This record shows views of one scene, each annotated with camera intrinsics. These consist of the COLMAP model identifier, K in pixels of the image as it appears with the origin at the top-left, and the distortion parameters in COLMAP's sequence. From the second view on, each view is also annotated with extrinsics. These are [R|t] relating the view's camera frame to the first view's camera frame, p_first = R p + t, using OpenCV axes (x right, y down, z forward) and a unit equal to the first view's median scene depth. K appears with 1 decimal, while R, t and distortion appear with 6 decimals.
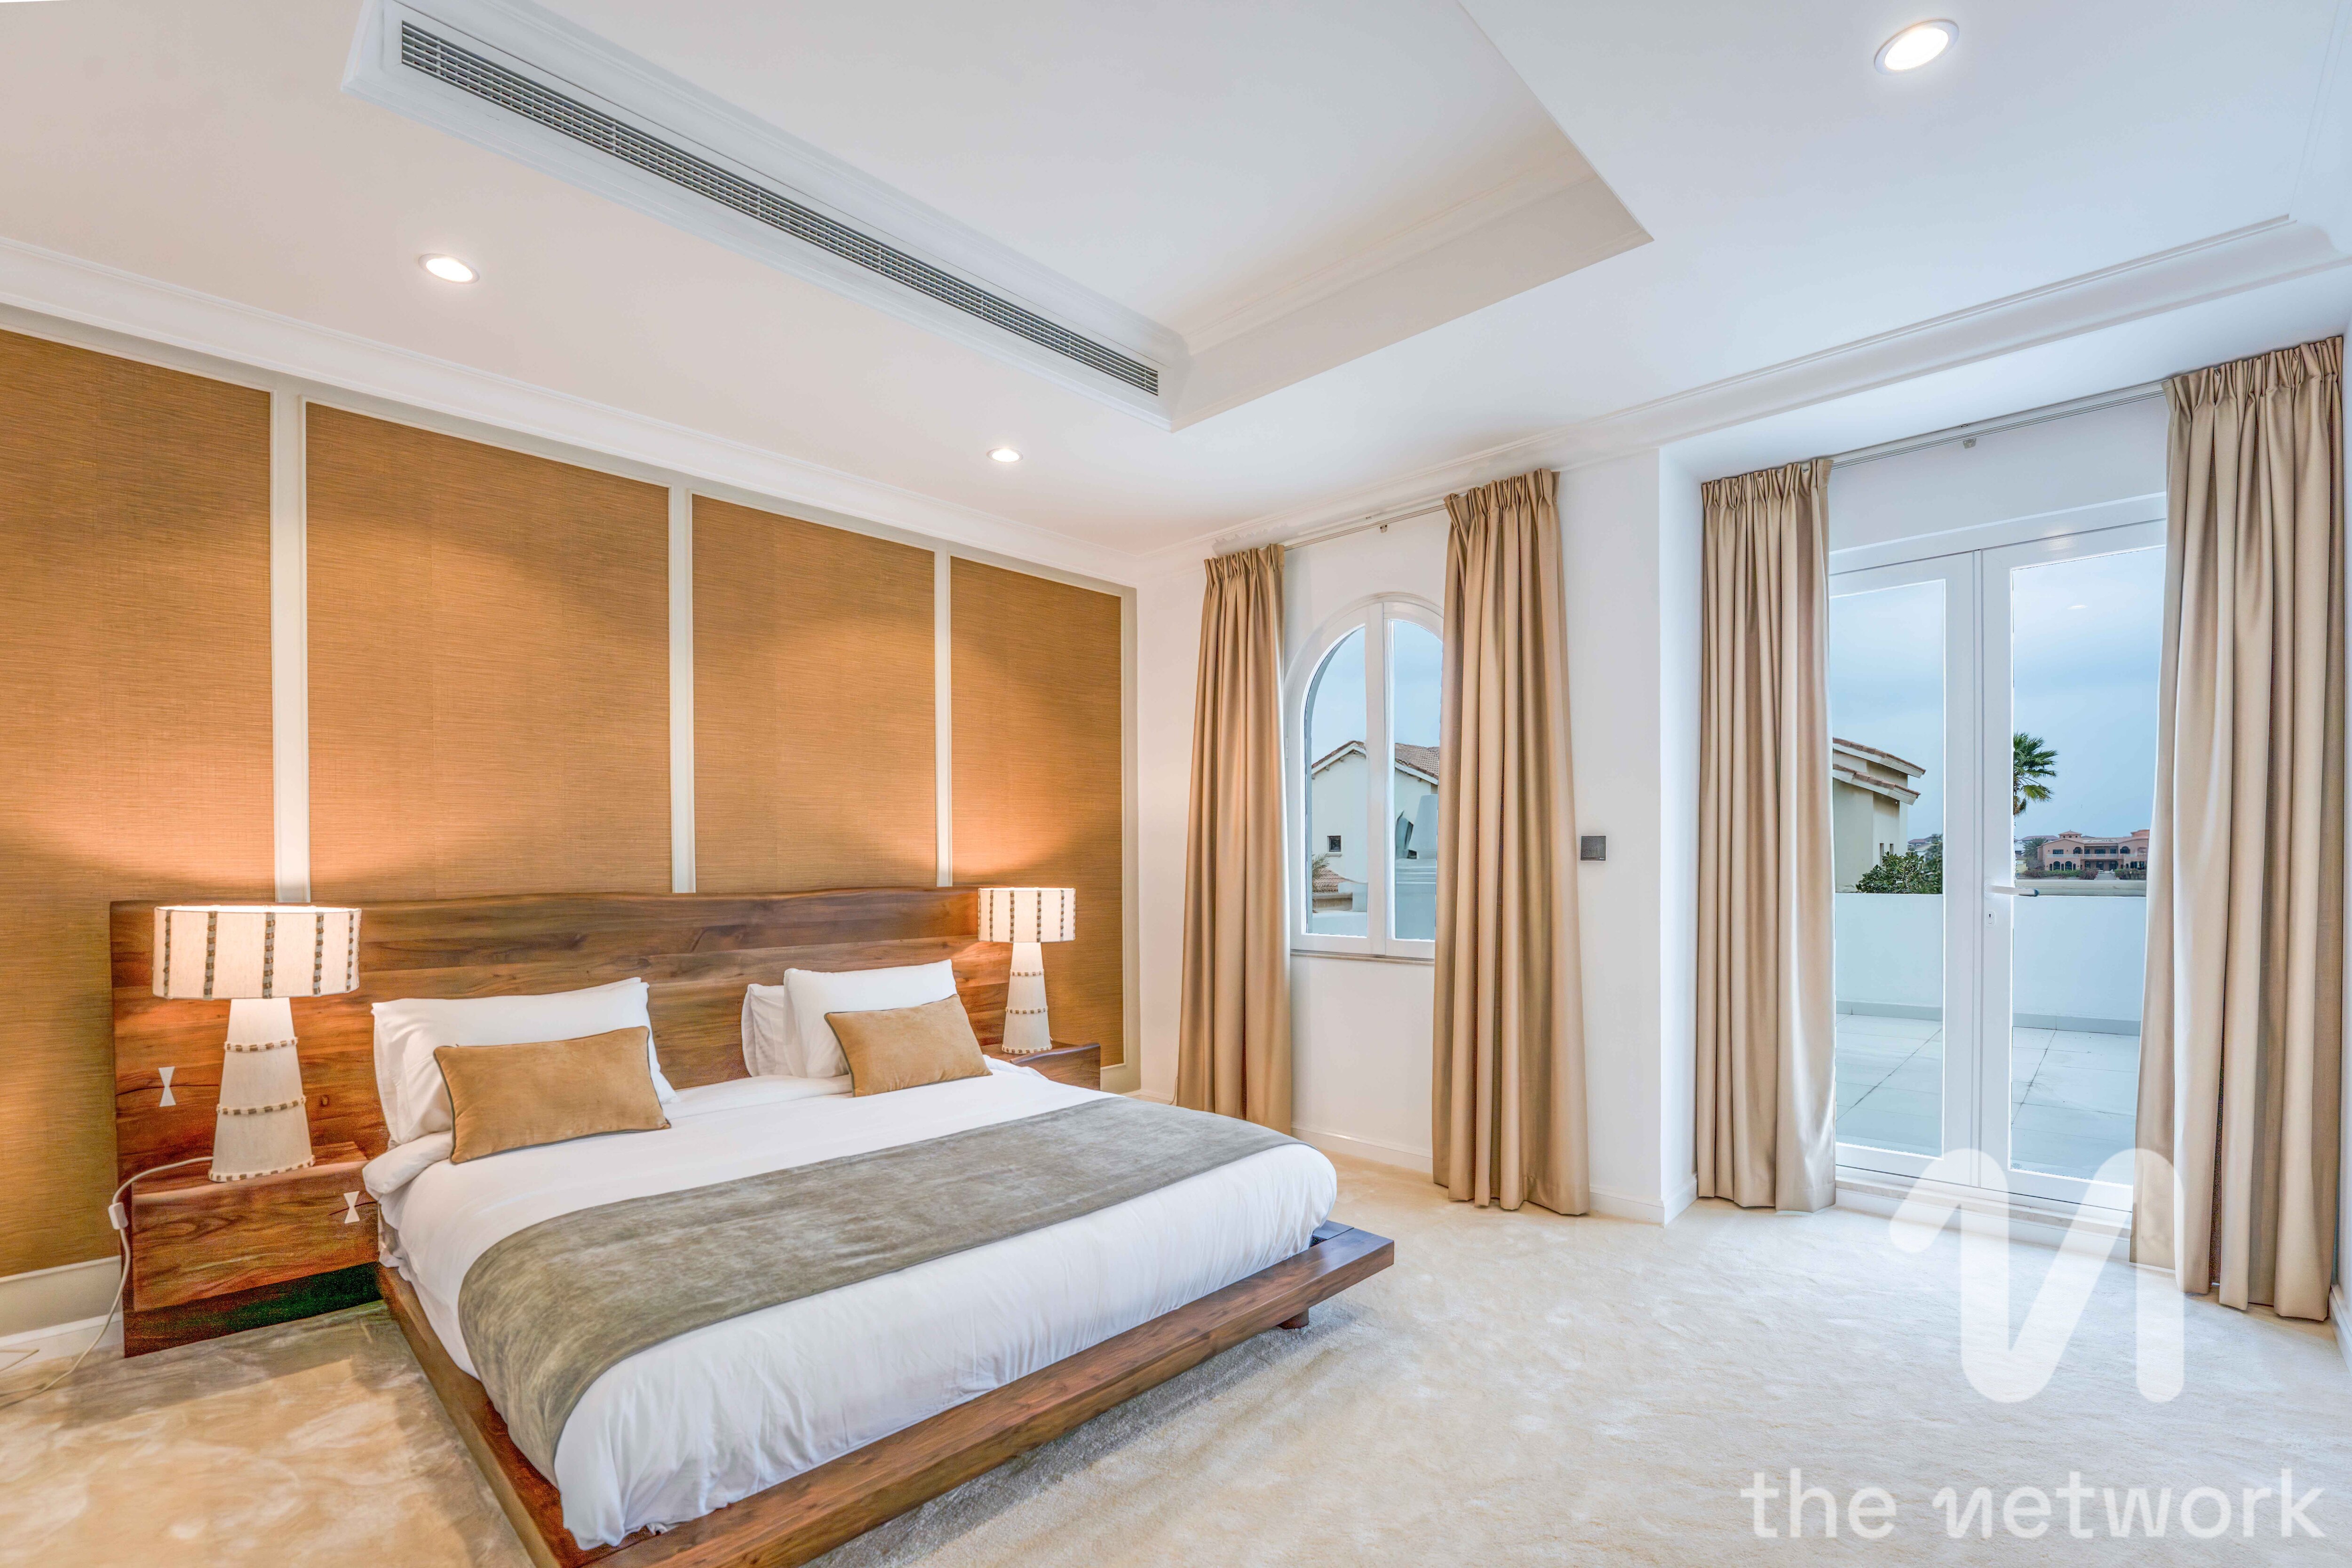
lens RADIAL K [[1028.8, 0, 1177.3], [0, 1028.8, 881.7], [0, 0, 1]] dist [-0.028425, -0.000105]
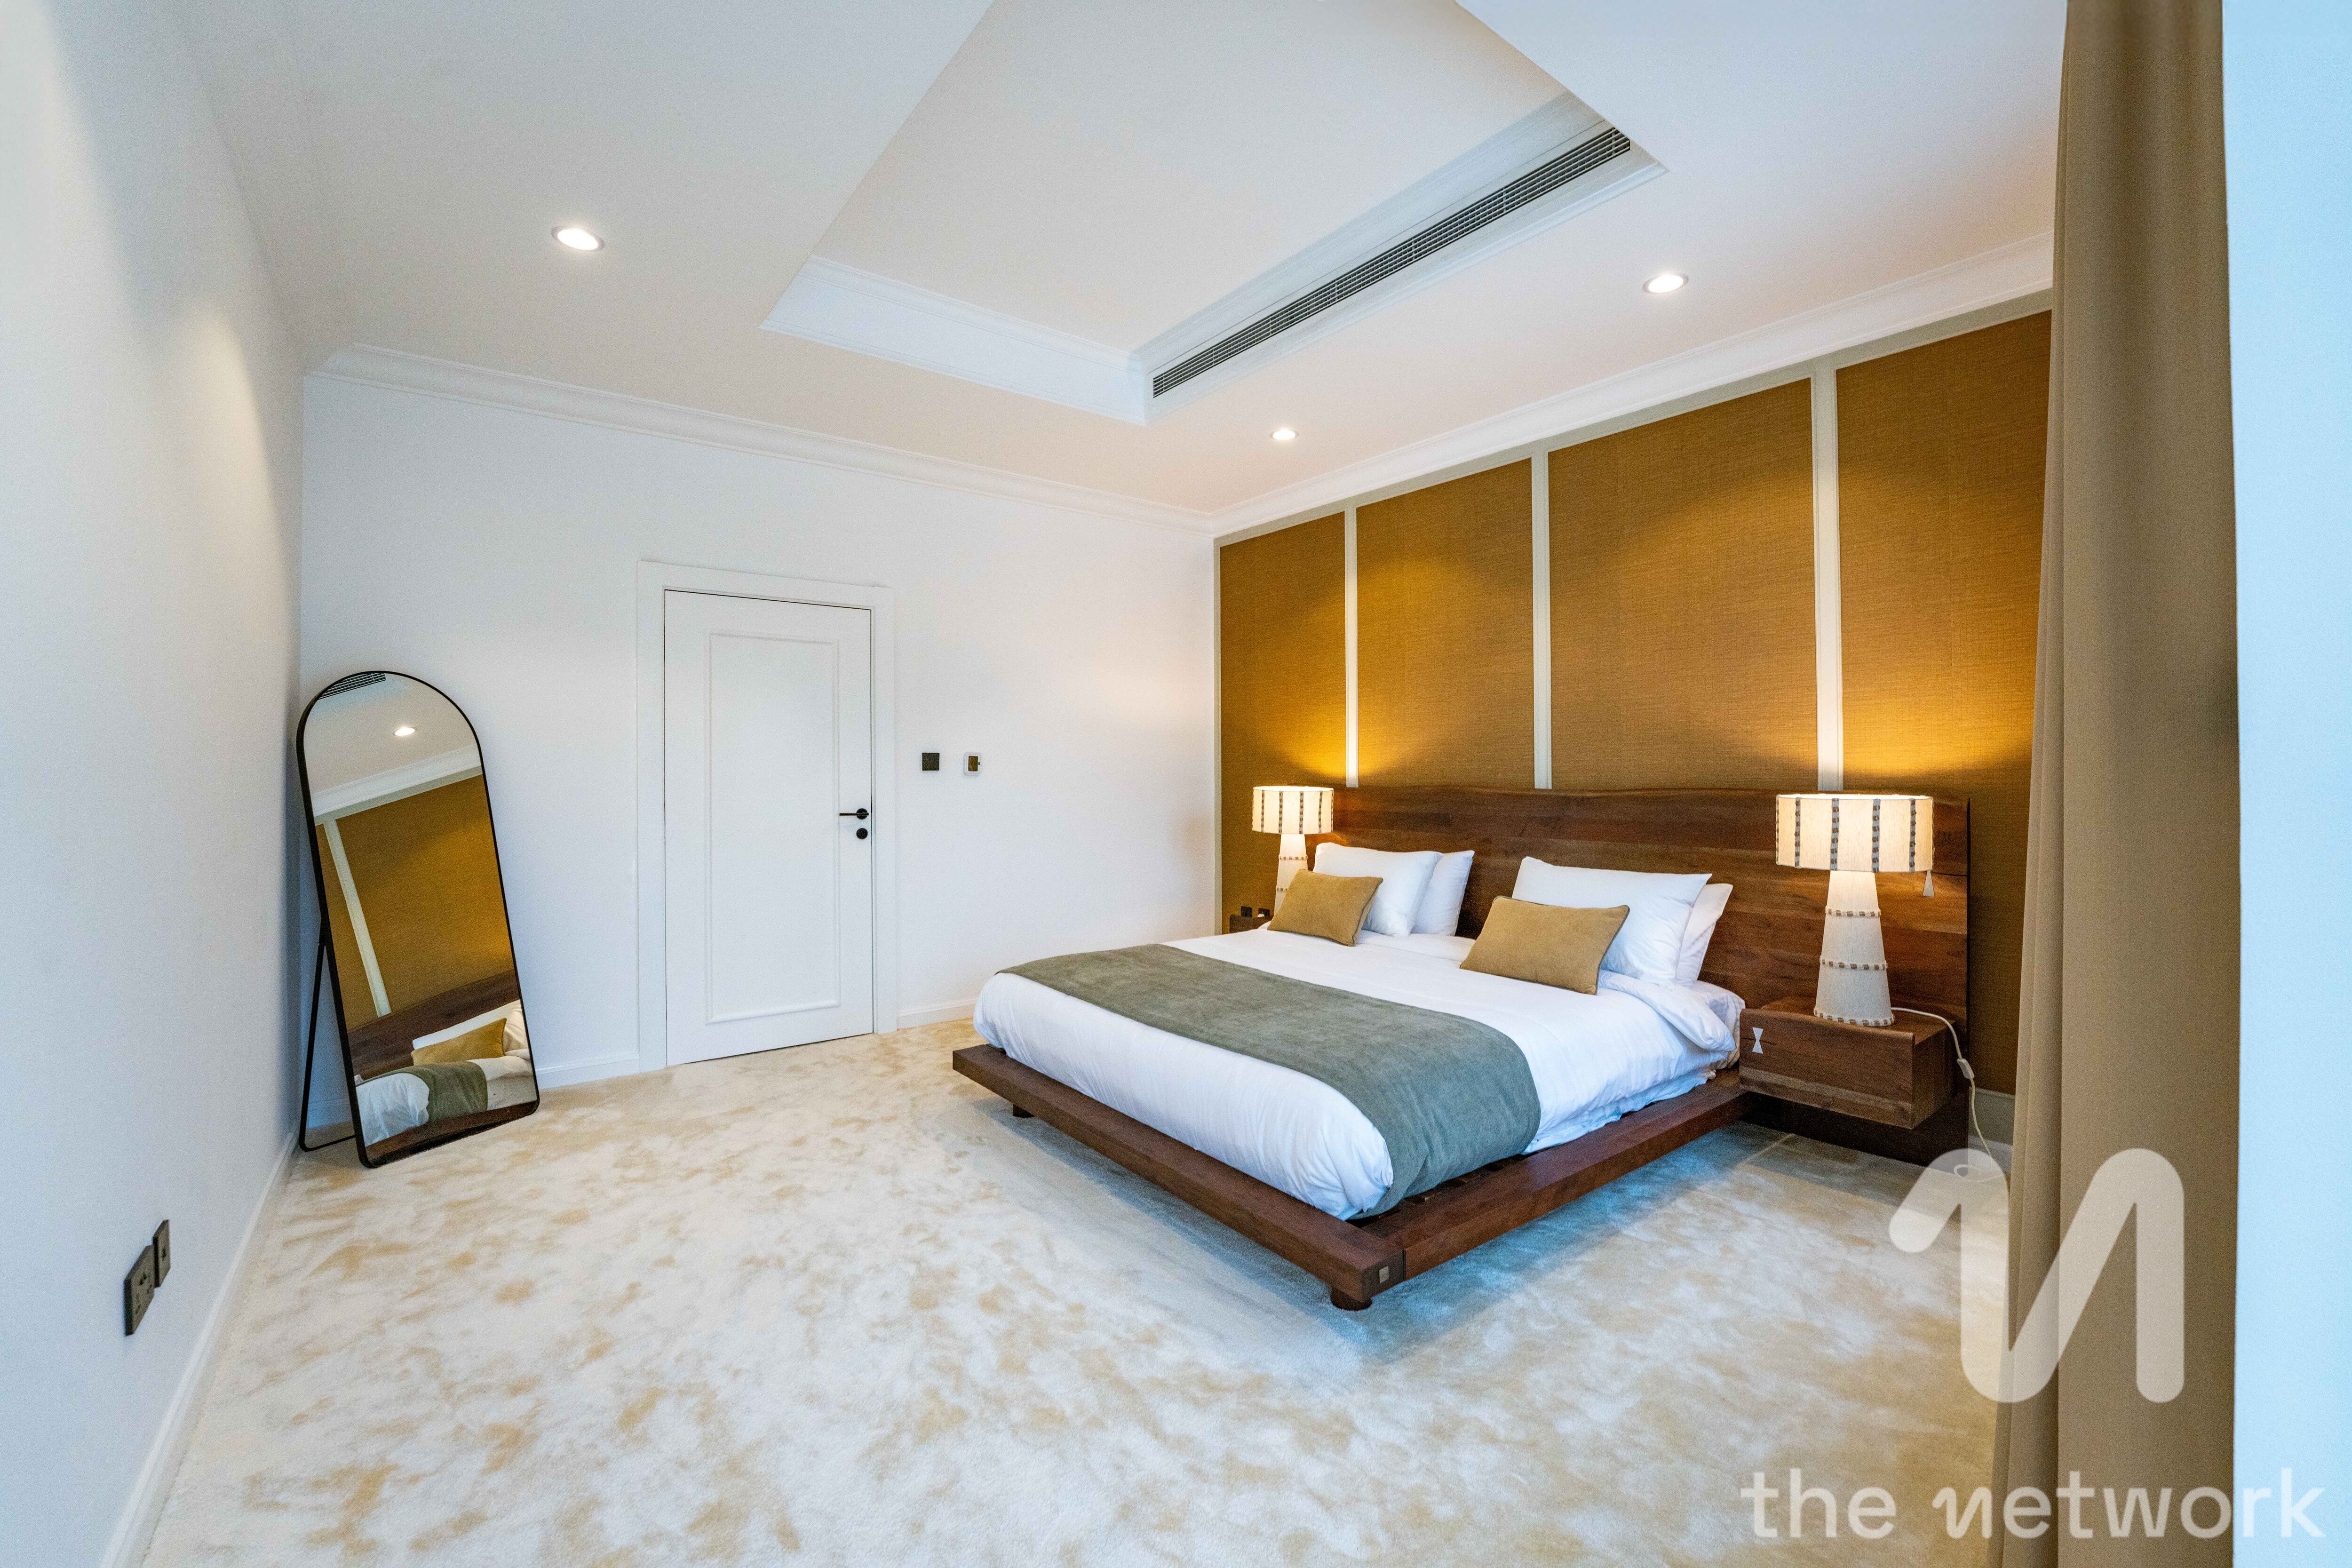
lens RADIAL K [[979.9, 0, 1173.9], [0, 979.9, 776.8], [0, 0, 1]] dist [-0.000196, -0.000055]
pose [[-0.145988, 0.012348, -0.989209, 0.642652], [-0.007762, 0.999877, 0.013627, -0.013467], [0.989256, 0.009668, -0.145874, 0.657675]]
